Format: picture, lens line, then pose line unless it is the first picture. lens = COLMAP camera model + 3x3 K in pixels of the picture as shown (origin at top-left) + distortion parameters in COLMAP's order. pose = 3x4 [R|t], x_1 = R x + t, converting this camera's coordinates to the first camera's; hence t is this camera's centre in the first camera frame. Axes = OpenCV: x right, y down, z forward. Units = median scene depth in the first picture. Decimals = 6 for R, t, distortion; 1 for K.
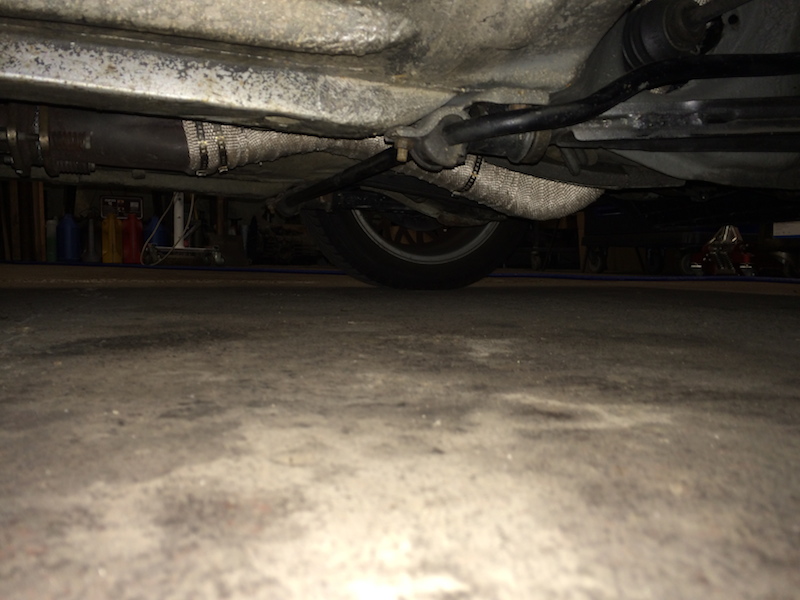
lens RADIAL K [[688.3, 0, 400.0], [0, 688.3, 300.0], [0, 0, 1]] dist [0.091176, -0.117513]
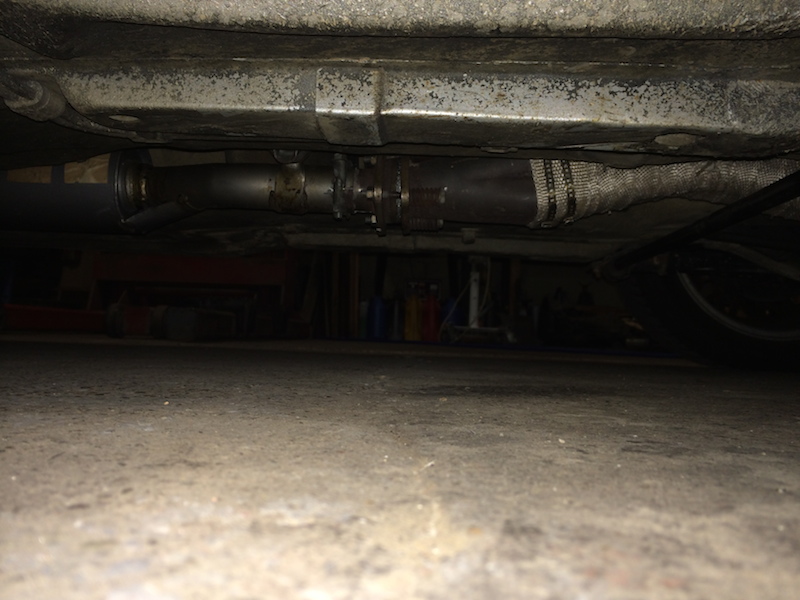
lens RADIAL K [[688.3, 0, 400.0], [0, 688.3, 300.0], [0, 0, 1]] dist [0.091176, -0.117513]
pose [[0.926625, -0.007603, -0.375910, -0.175529], [-0.041483, 0.991625, -0.122311, 0.064417], [0.373691, 0.128930, 0.918549, 0.104789]]
